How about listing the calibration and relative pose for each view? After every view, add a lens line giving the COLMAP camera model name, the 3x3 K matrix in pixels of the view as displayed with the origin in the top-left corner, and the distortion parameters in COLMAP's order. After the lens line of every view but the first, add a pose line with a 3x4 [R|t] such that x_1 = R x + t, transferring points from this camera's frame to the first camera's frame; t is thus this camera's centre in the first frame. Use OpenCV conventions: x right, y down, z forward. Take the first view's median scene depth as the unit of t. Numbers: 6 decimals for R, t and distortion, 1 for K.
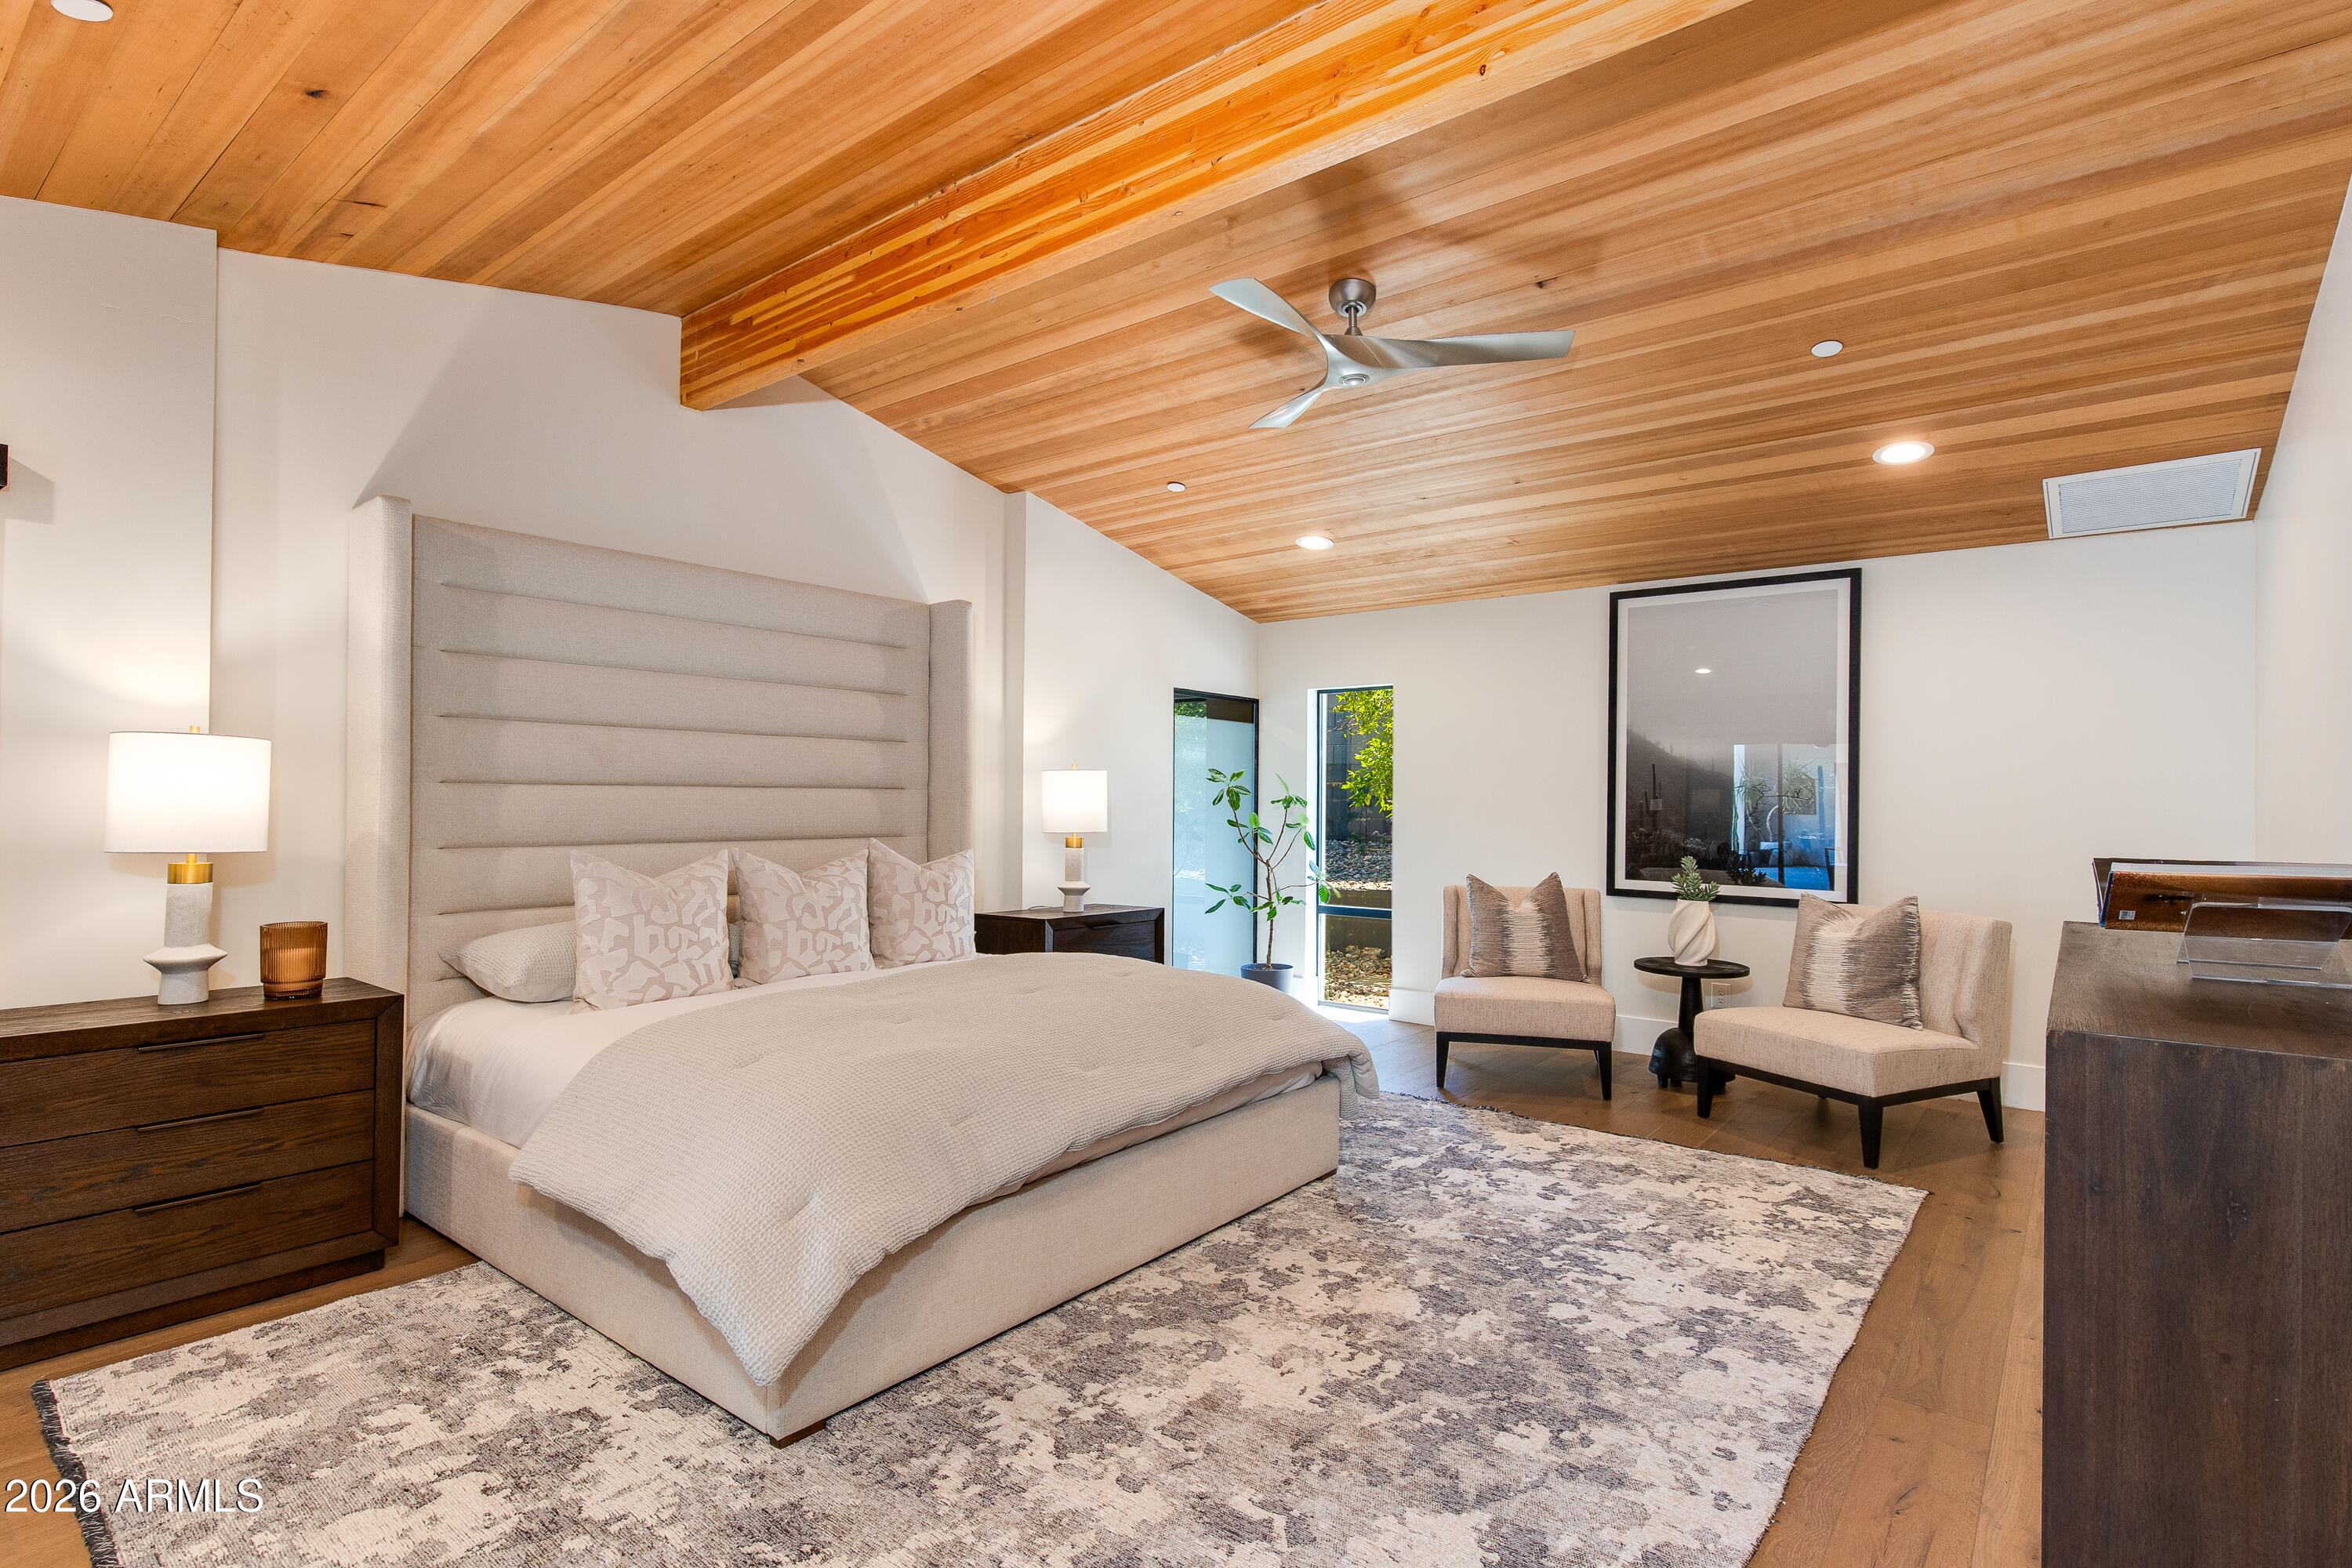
lens RADIAL K [[1072.0, 0, 1173.3], [0, 1072.0, 795.4], [0, 0, 1]] dist [0.000346, -0.000347]
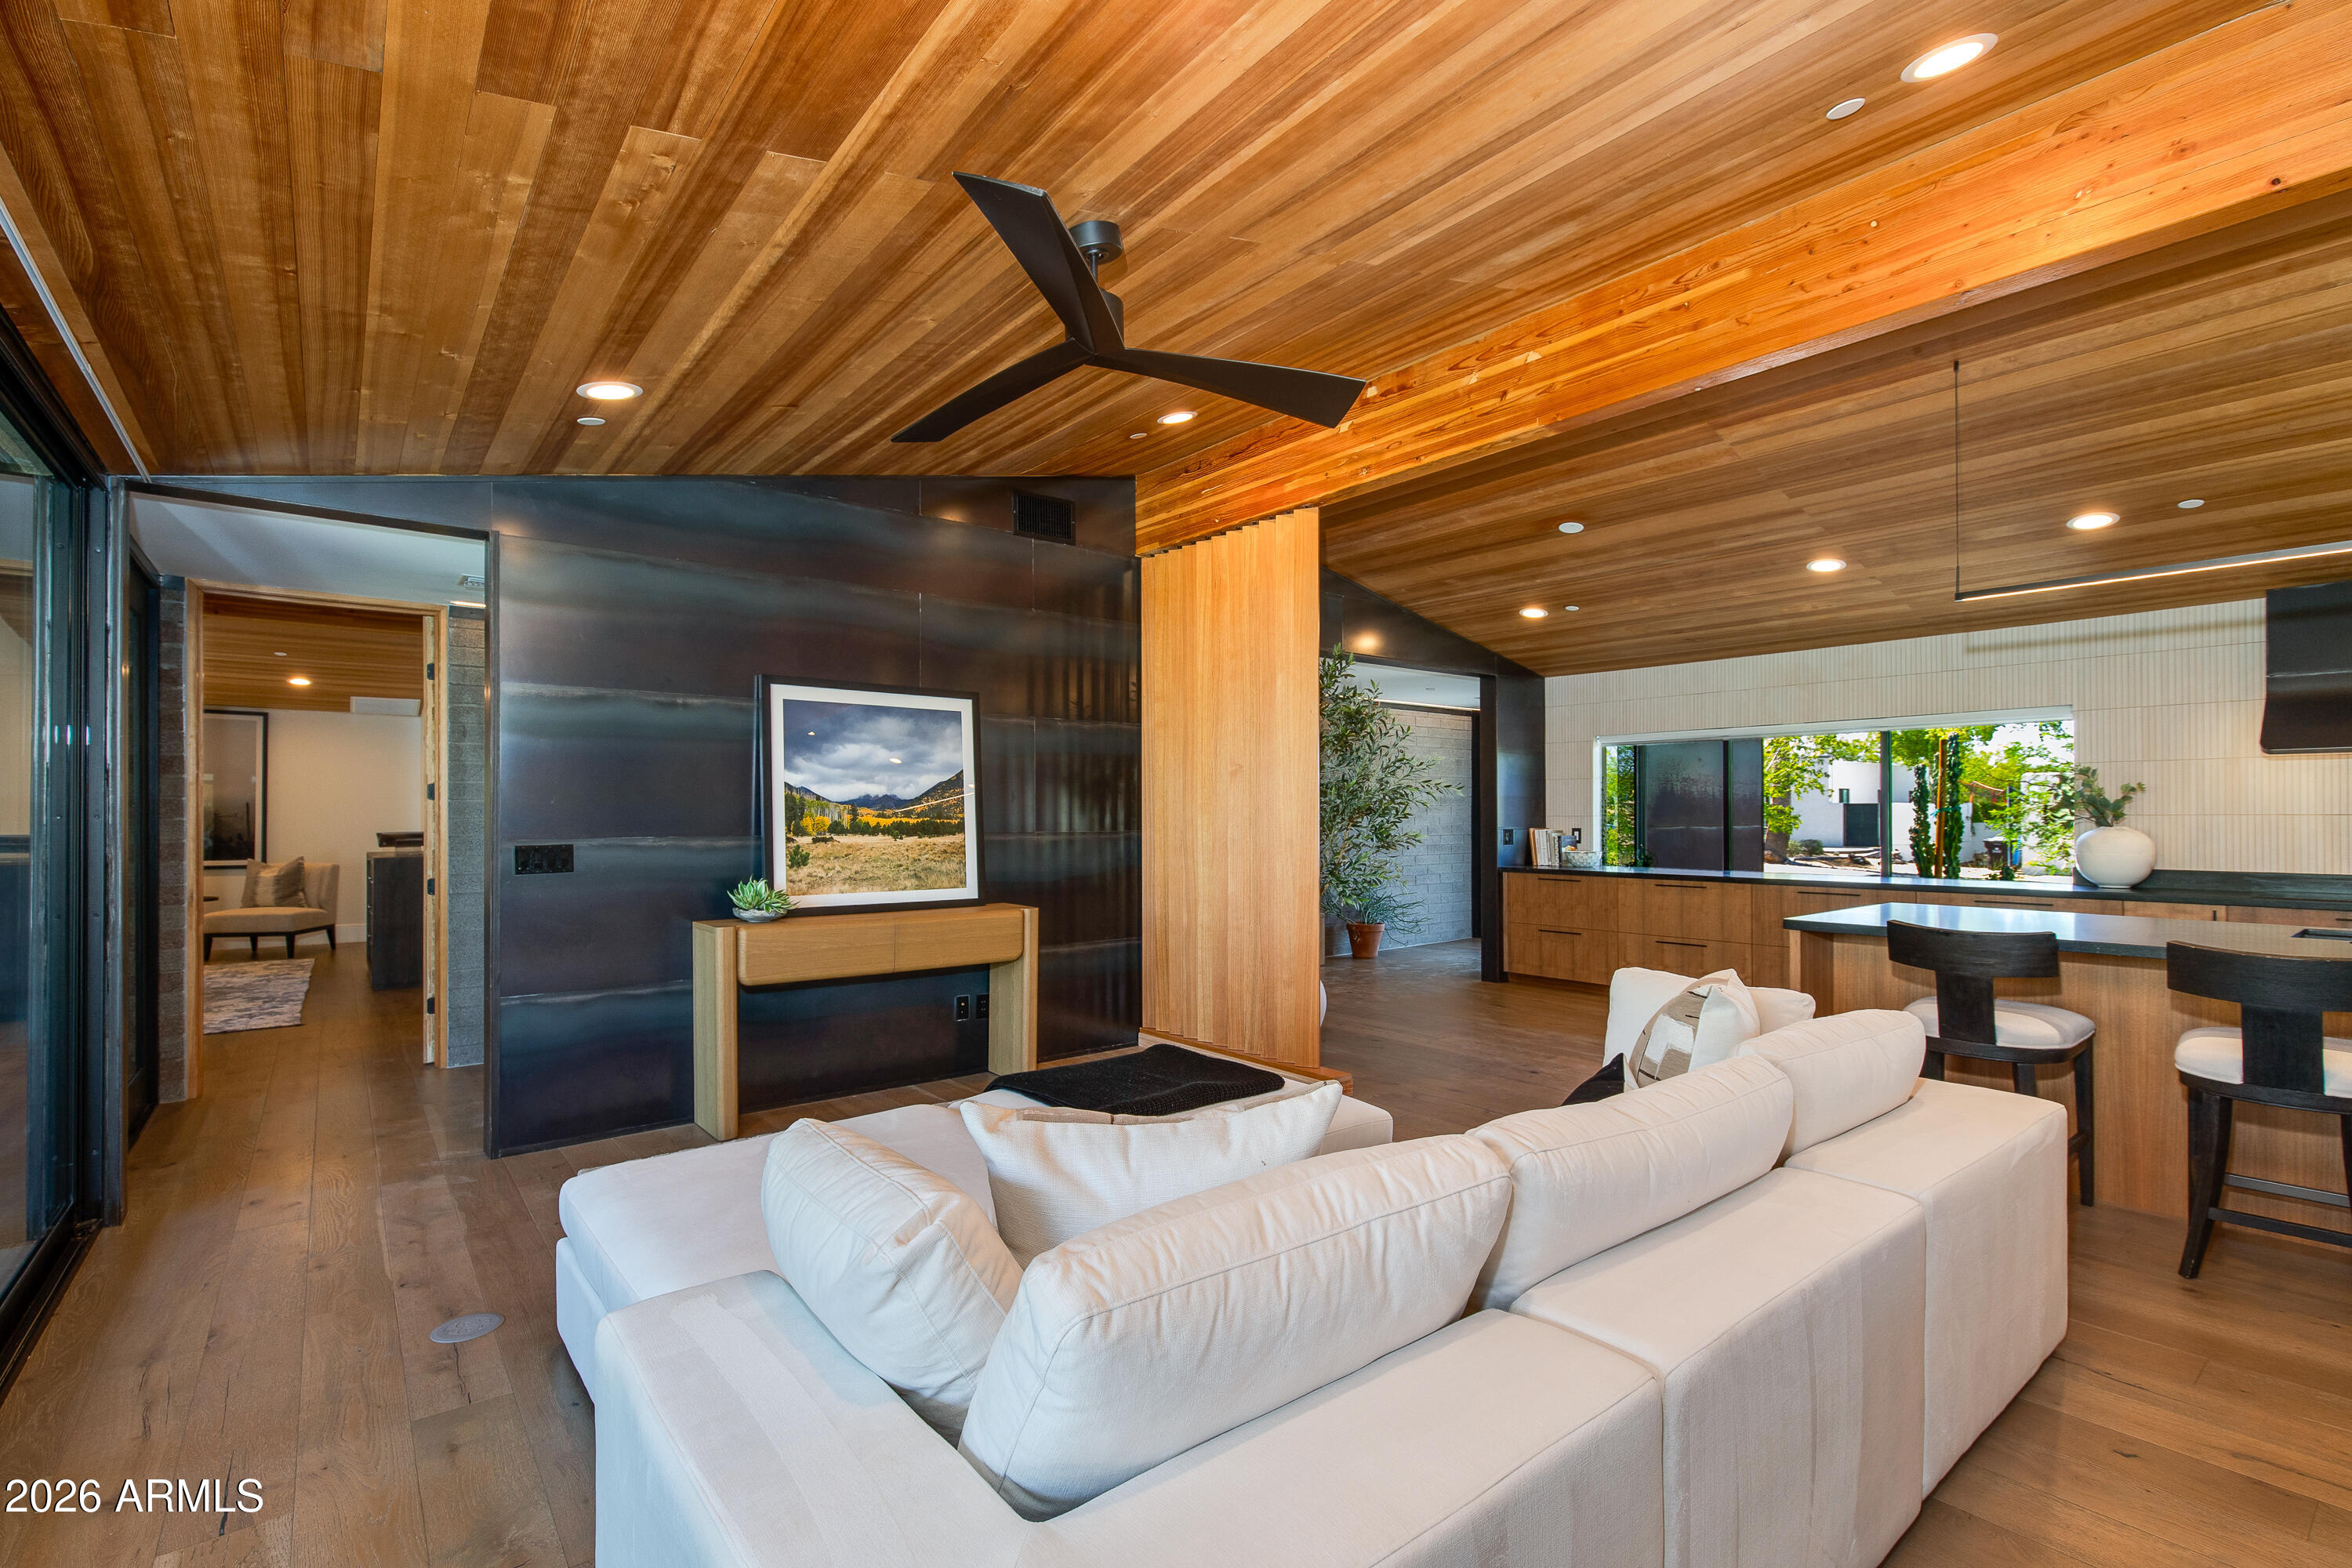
lens RADIAL K [[1072.0, 0, 1161.0], [0, 1072.0, 809.0], [0, 0, 1]] dist [0.000346, -0.000347]
pose [[0.205181, -0.005180, 0.978710, -1.325591], [-0.000071, 0.999986, 0.005308, -0.028629], [-0.978724, -0.001159, 0.205178, -1.452935]]
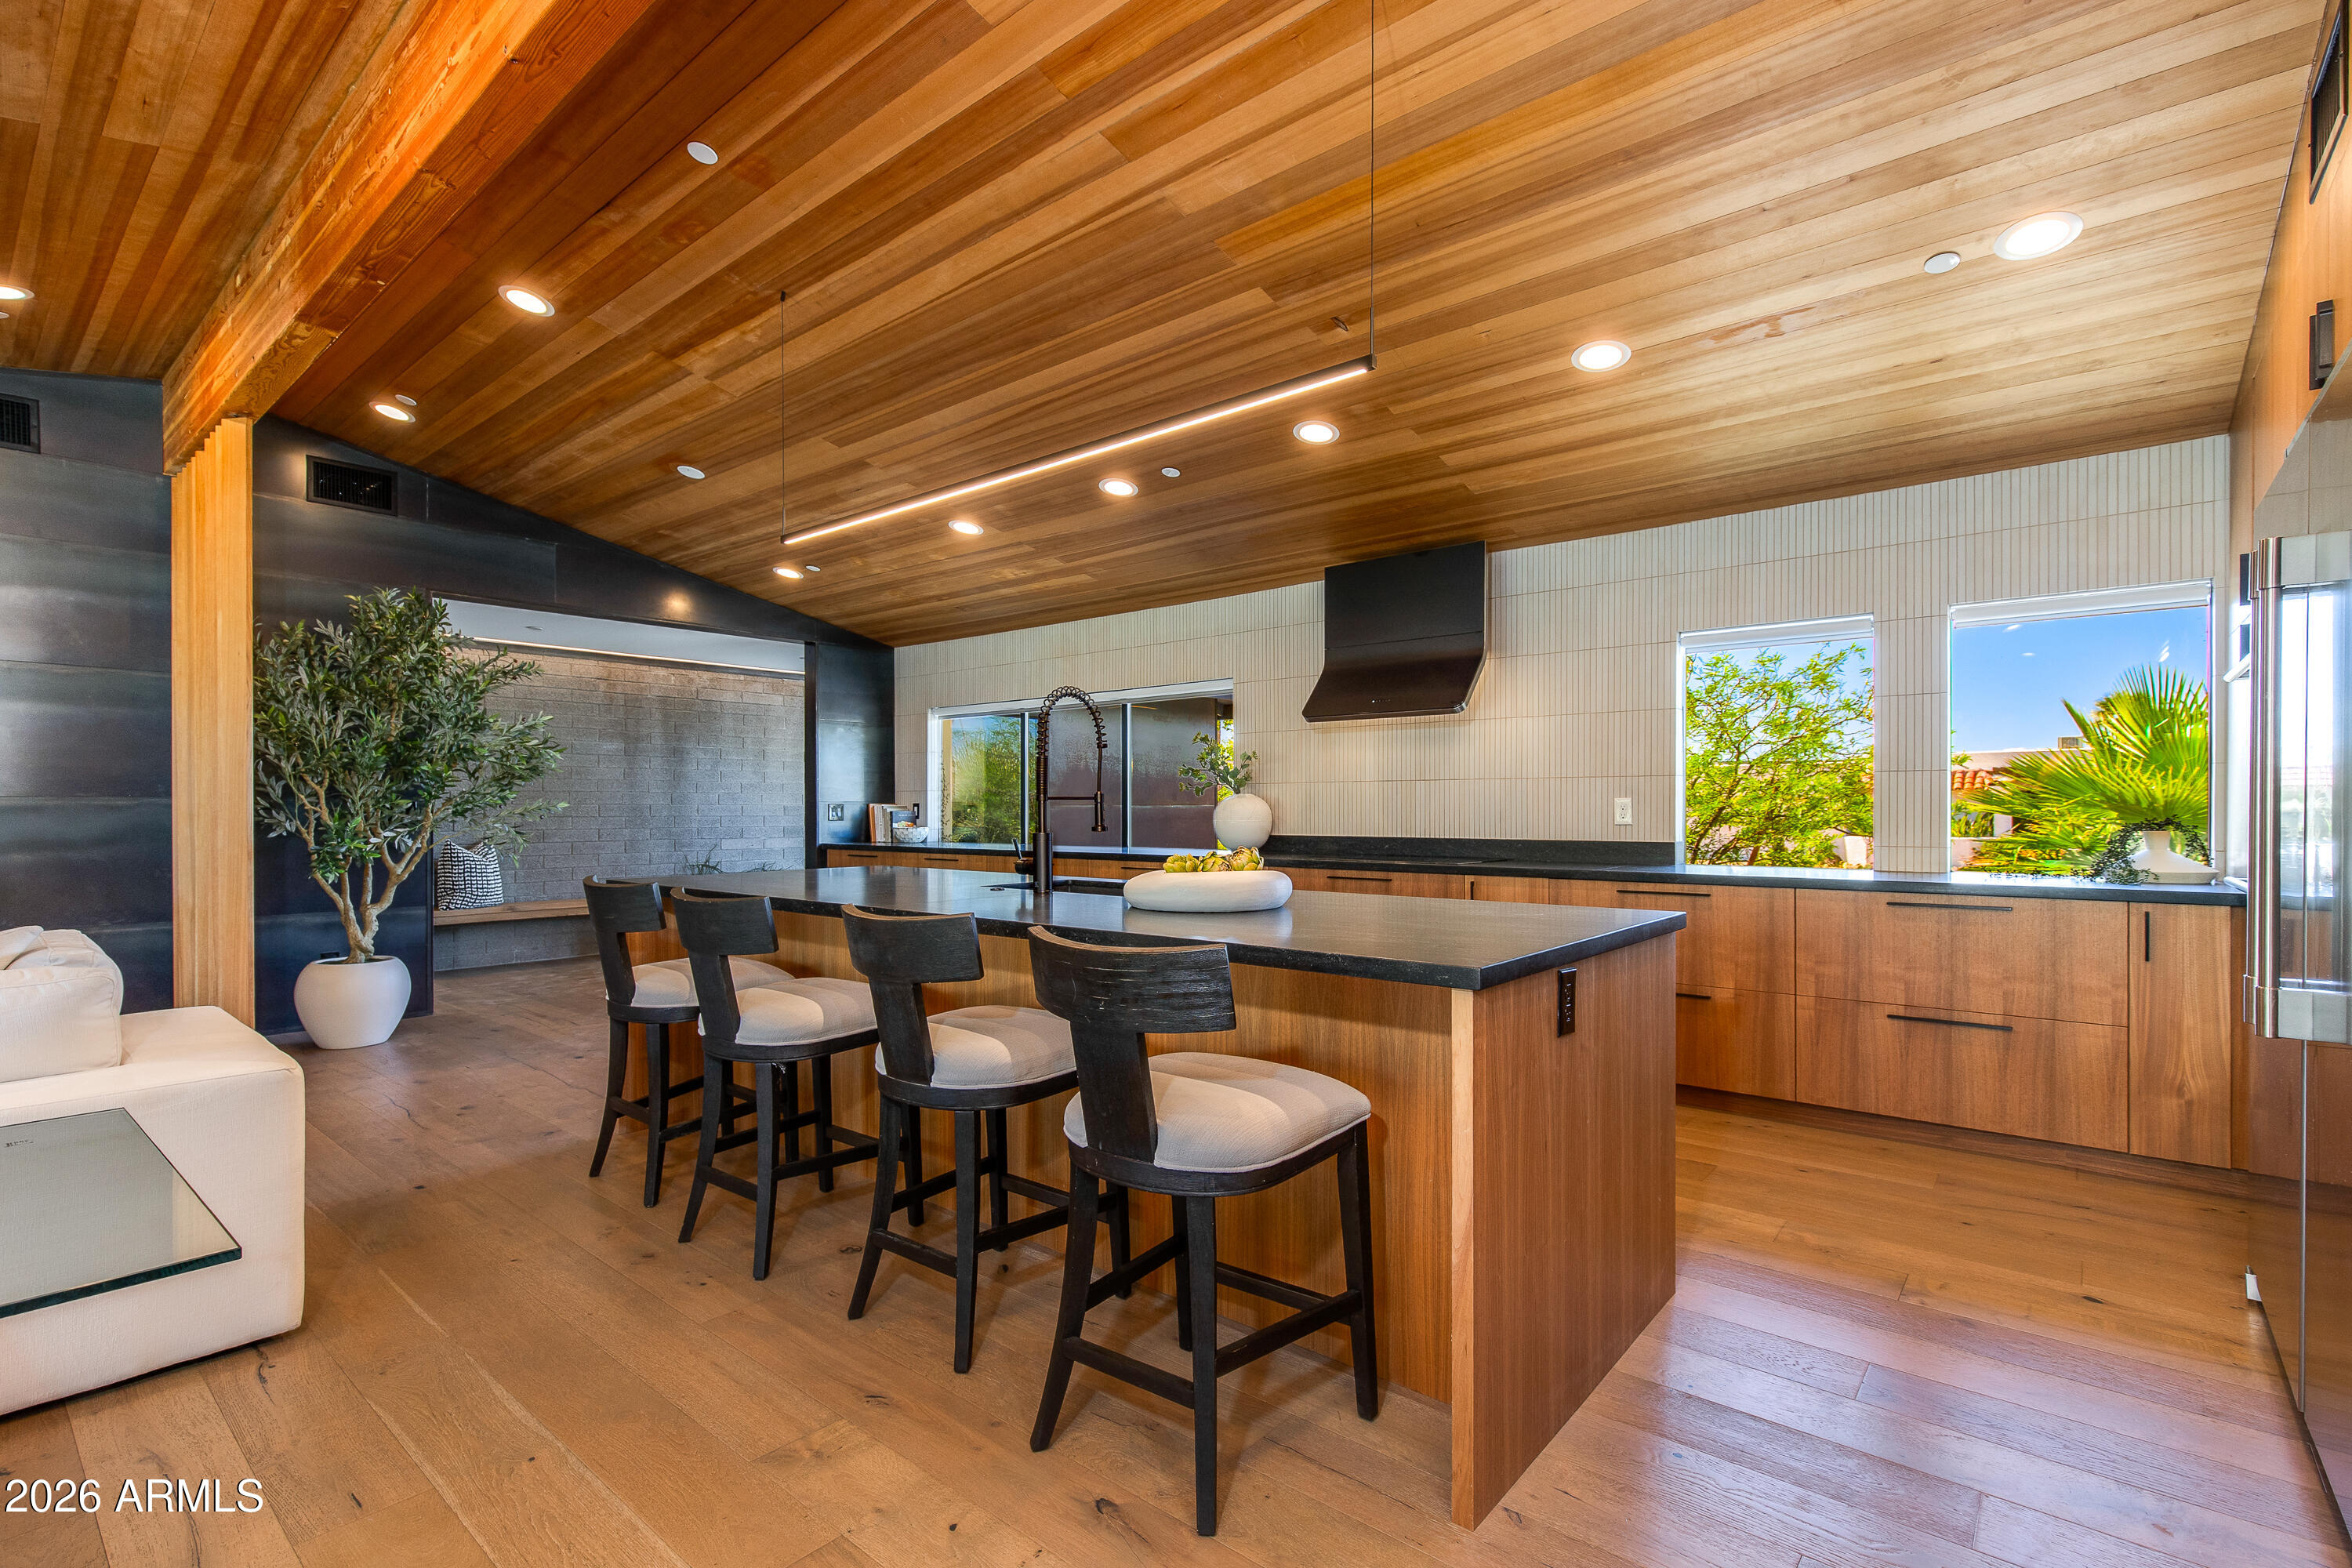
lens RADIAL K [[1099.2, 0, 1177.4], [0, 1099.2, 798.9], [0, 0, 1]] dist [0.005186, 0.000614]
pose [[-0.000591, -0.003955, 0.999992, -0.913159], [-0.001120, 0.999992, 0.003955, 0.055027], [-0.999999, -0.001118, -0.000595, -3.745251]]
